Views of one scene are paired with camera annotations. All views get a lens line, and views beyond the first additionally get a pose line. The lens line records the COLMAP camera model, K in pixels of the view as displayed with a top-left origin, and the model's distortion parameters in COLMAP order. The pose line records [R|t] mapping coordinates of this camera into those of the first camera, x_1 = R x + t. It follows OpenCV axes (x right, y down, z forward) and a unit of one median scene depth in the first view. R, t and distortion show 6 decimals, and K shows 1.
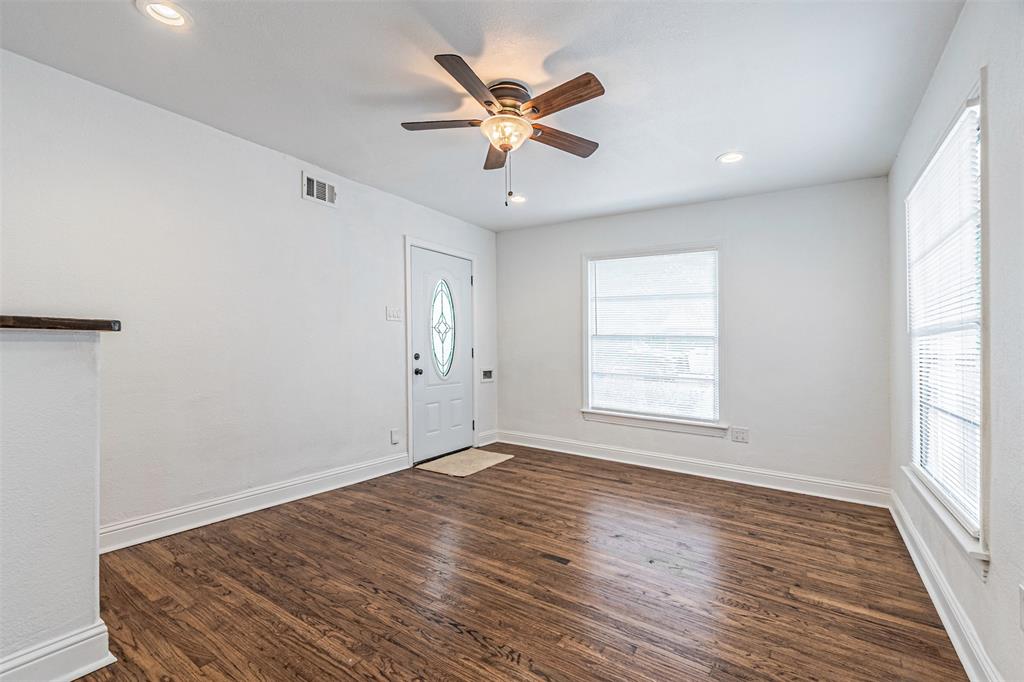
lens RADIAL K [[444.9, 0, 518.2], [0, 444.9, 334.7], [0, 0, 1]] dist [0.006552, 0.000159]
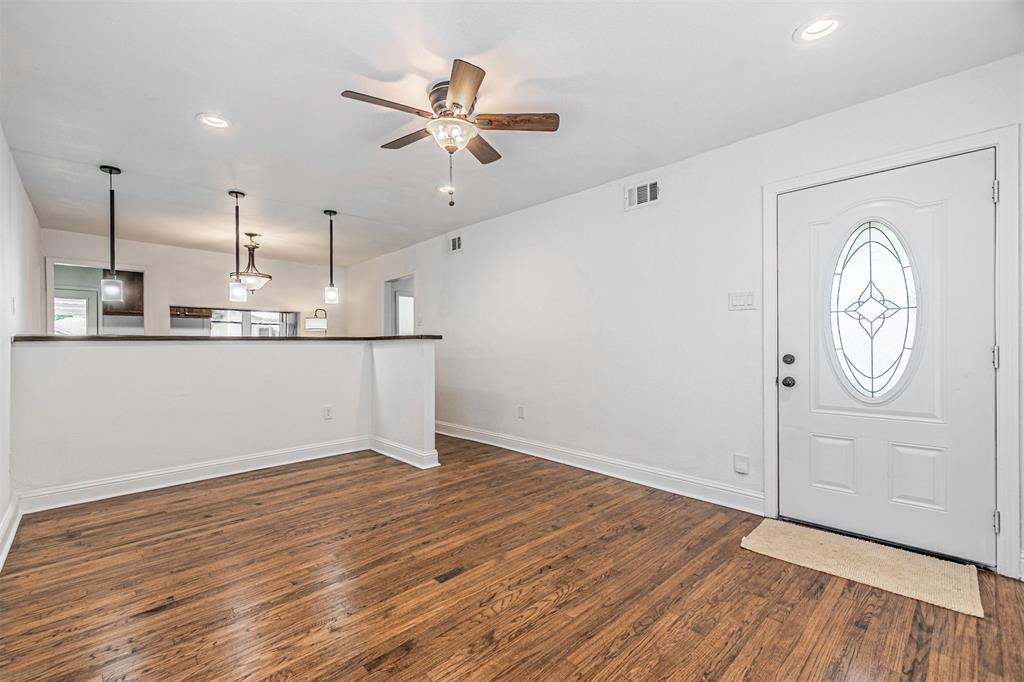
lens RADIAL K [[444.9, 0, 491.4], [0, 444.9, 354.6], [0, 0, 1]] dist [0.006552, 0.000159]
pose [[-0.249062, 0.009589, -0.968440, 0.743454], [0.023430, 0.999718, 0.003873, 0.041727], [0.968204, -0.021726, -0.249217, 1.044446]]
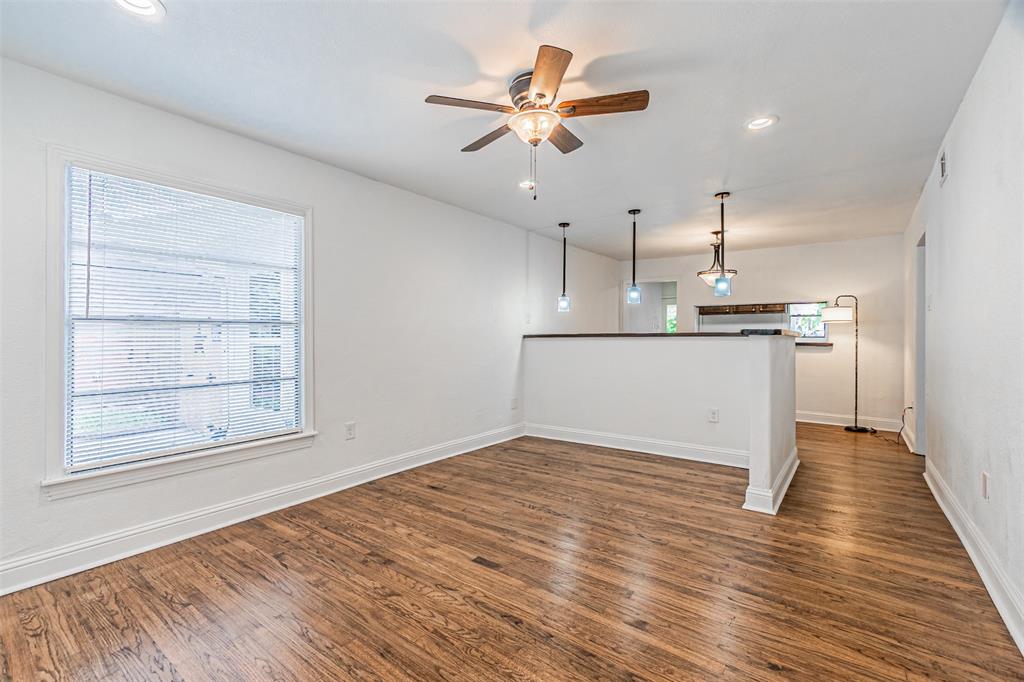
lens RADIAL K [[444.9, 0, 506.0], [0, 444.9, 342.7], [0, 0, 1]] dist [0.006552, 0.000159]
pose [[-0.996530, -0.016617, 0.081555, -0.021636], [-0.017726, 0.999760, -0.012897, 0.035354], [-0.081321, -0.014298, -0.996585, 1.545811]]
